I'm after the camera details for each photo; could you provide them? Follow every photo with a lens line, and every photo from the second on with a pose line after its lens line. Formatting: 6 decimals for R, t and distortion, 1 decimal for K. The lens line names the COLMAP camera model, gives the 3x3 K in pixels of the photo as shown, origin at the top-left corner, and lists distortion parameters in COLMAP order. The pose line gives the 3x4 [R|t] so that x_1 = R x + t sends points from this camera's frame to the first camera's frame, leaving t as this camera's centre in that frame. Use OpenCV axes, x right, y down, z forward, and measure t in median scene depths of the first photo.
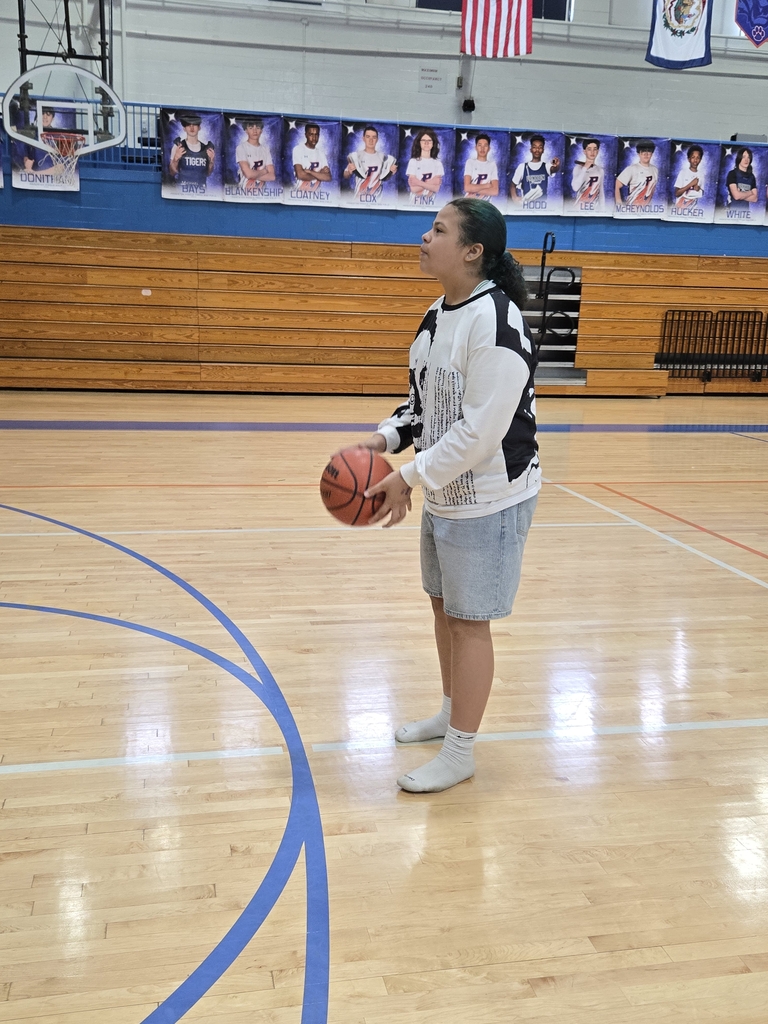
lens RADIAL K [[998.8, 0, 384.0], [0, 998.8, 512.0], [0, 0, 1]] dist [0.082308, -0.109720]
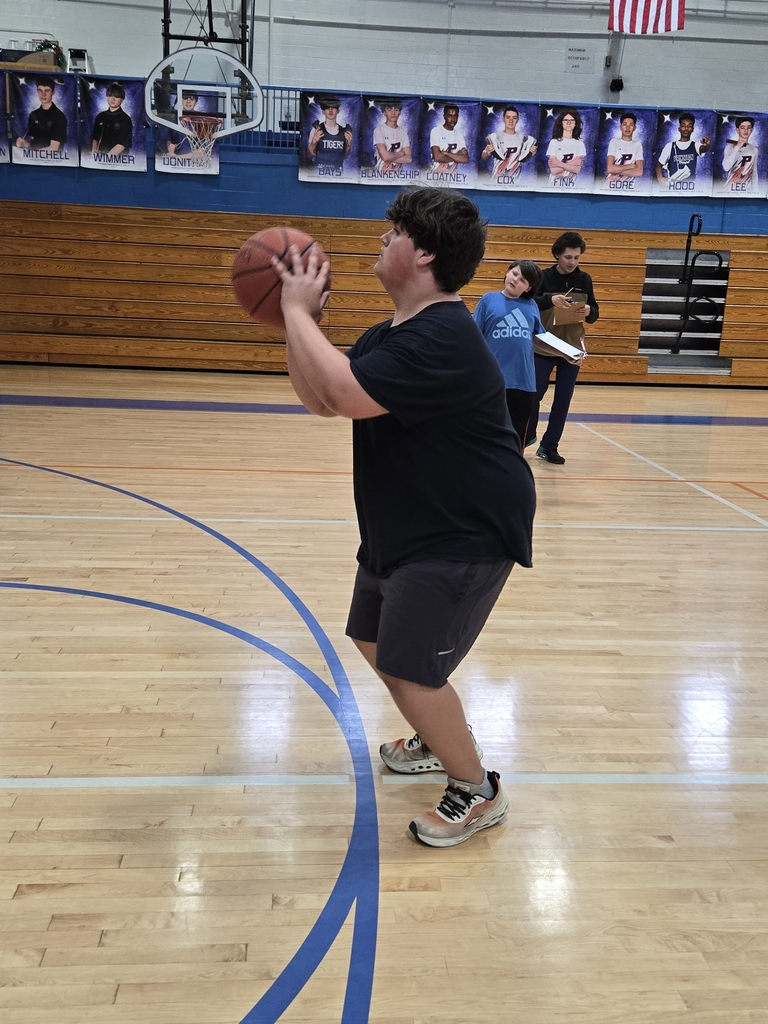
lens RADIAL K [[999.6, 0, 397.8], [0, 999.6, 487.2], [0, 0, 1]] dist [0.079377, -0.099227]
pose [[0.992221, 0.033811, -0.119811, 0.007950], [-0.034825, 0.999373, -0.006380, -0.003915], [0.119521, 0.010502, 0.992776, 0.020560]]
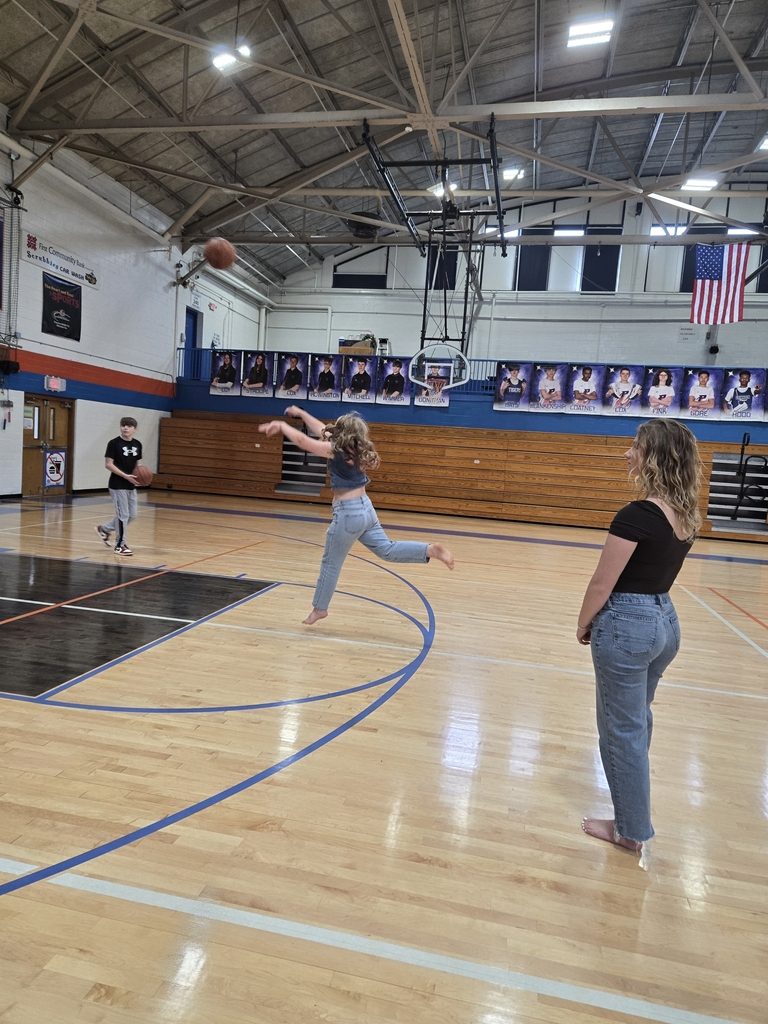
lens RADIAL K [[663.0, 0, 384.0], [0, 663.0, 512.0], [0, 0, 1]] dist [-0.002808, -0.001876]
pose [[0.913006, 0.067243, -0.402367, 0.083323], [-0.122949, 0.985816, -0.114234, 0.019867], [0.388978, 0.153767, 0.908323, -0.098149]]
